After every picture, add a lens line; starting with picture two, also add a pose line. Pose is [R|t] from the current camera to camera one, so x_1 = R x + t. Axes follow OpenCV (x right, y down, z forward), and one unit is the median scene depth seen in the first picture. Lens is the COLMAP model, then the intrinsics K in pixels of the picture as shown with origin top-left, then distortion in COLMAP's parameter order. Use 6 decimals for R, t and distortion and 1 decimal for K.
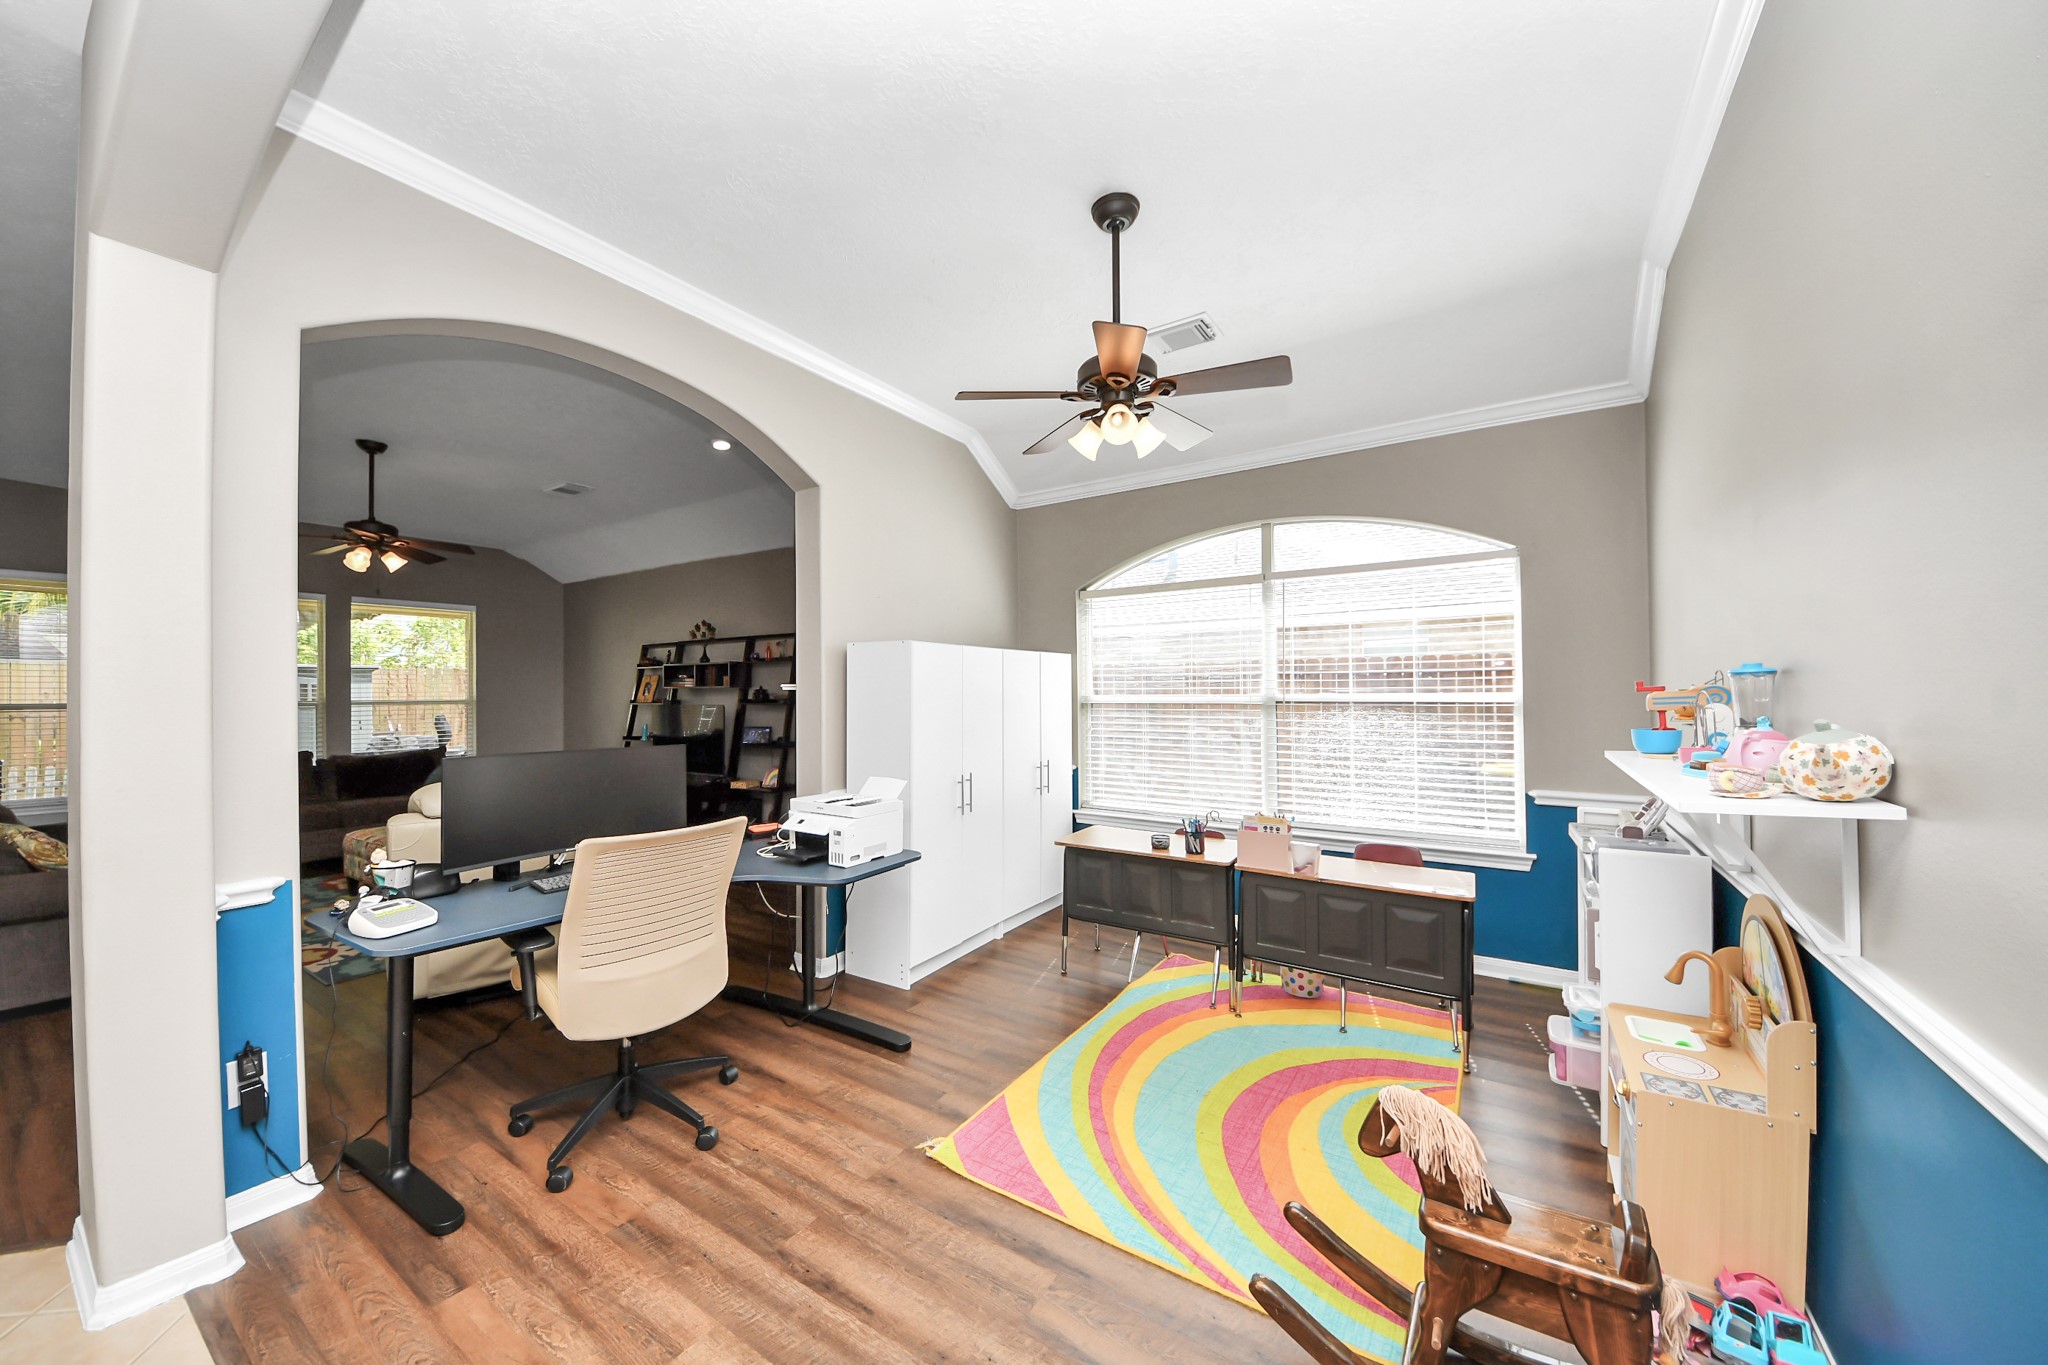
lens RADIAL K [[730.3, 0, 1014.3], [0, 730.3, 683.6], [0, 0, 1]] dist [0.021624, -0.019934]
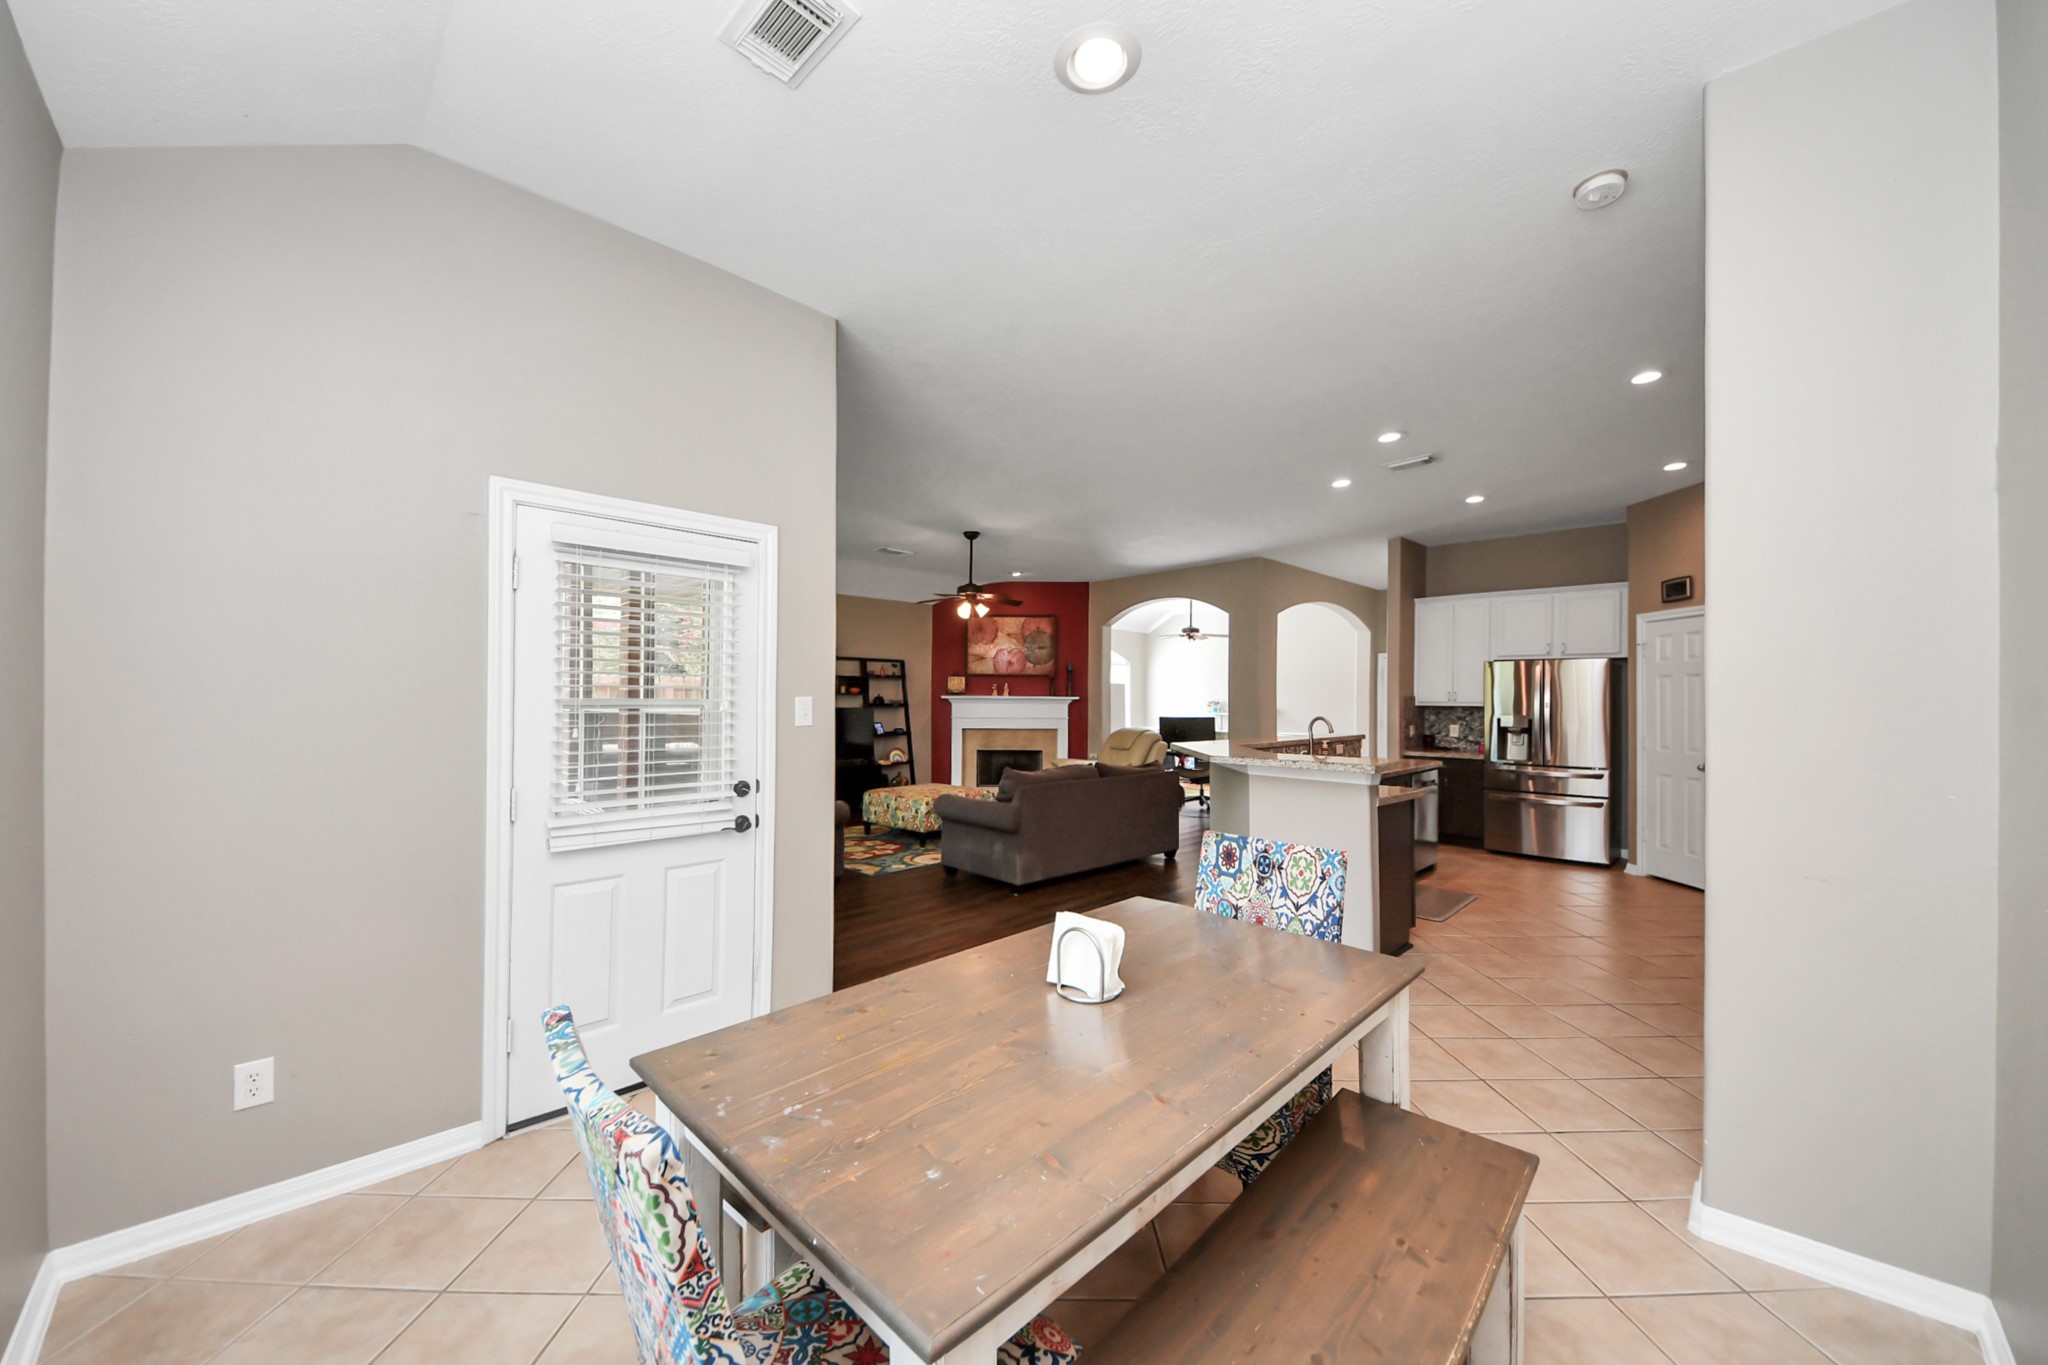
lens RADIAL K [[730.3, 0, 1014.3], [0, 730.3, 683.6], [0, 0, 1]] dist [0.021624, -0.019934]
pose [[0.211893, 0.029387, 0.976851, -2.203940], [-0.013141, 0.999543, -0.027219, 0.023218], [-0.977204, -0.007069, 0.212183, 0.578016]]
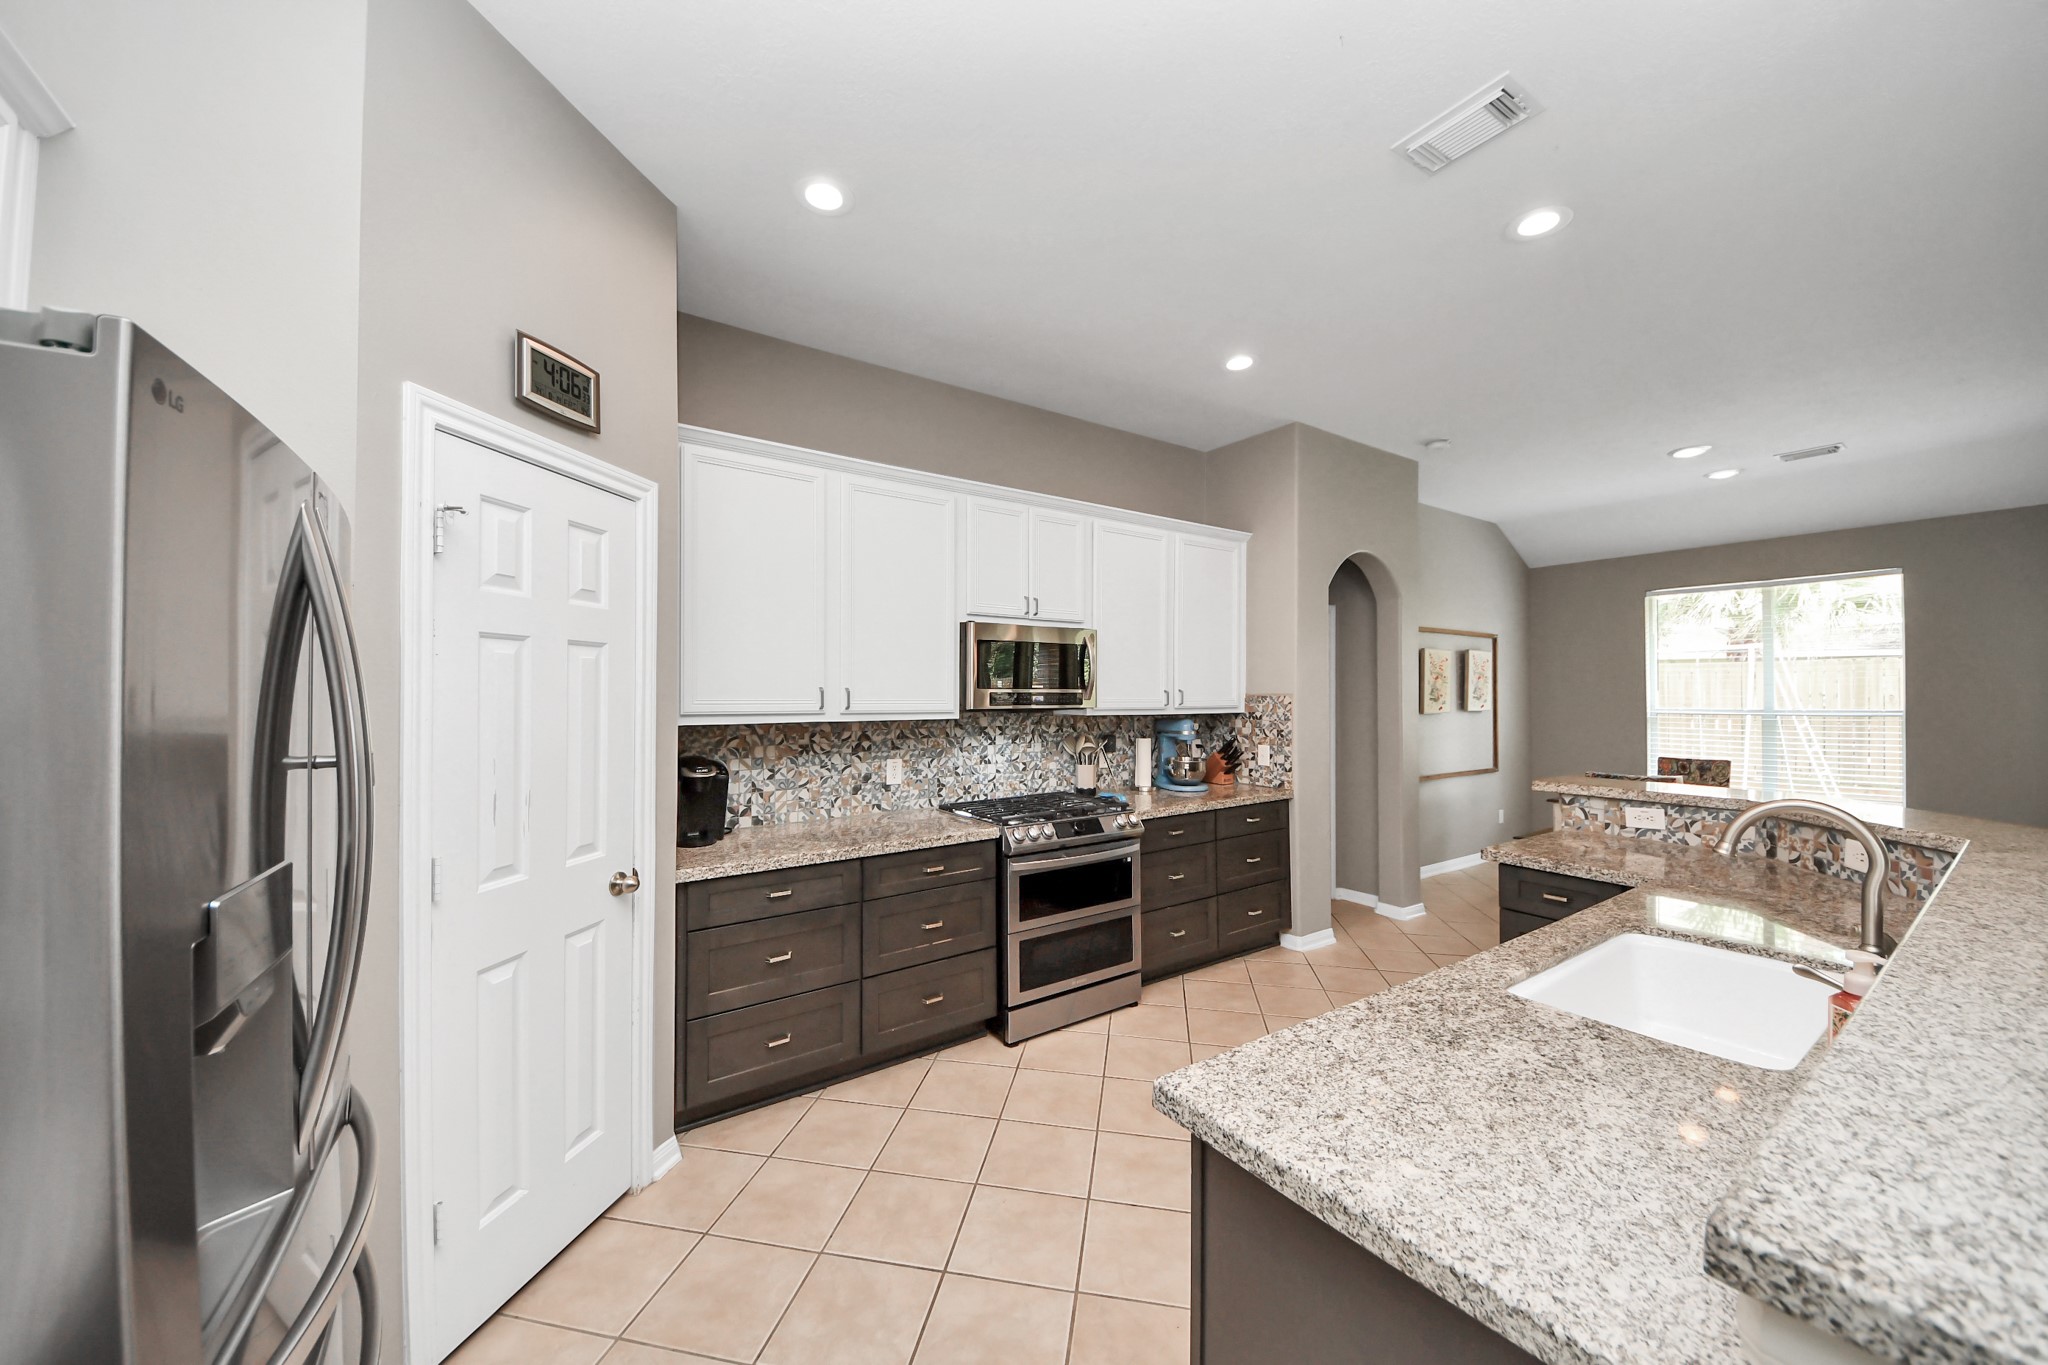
lens RADIAL K [[721.5, 0, 986.2], [0, 721.5, 686.2], [0, 0, 1]] dist [0.000827, -0.015578]
pose [[-0.419134, 0.003792, -0.907916, -0.662432], [0.007637, 0.999971, 0.000651, -0.007692], [0.907892, -0.006661, -0.419151, 0.182350]]
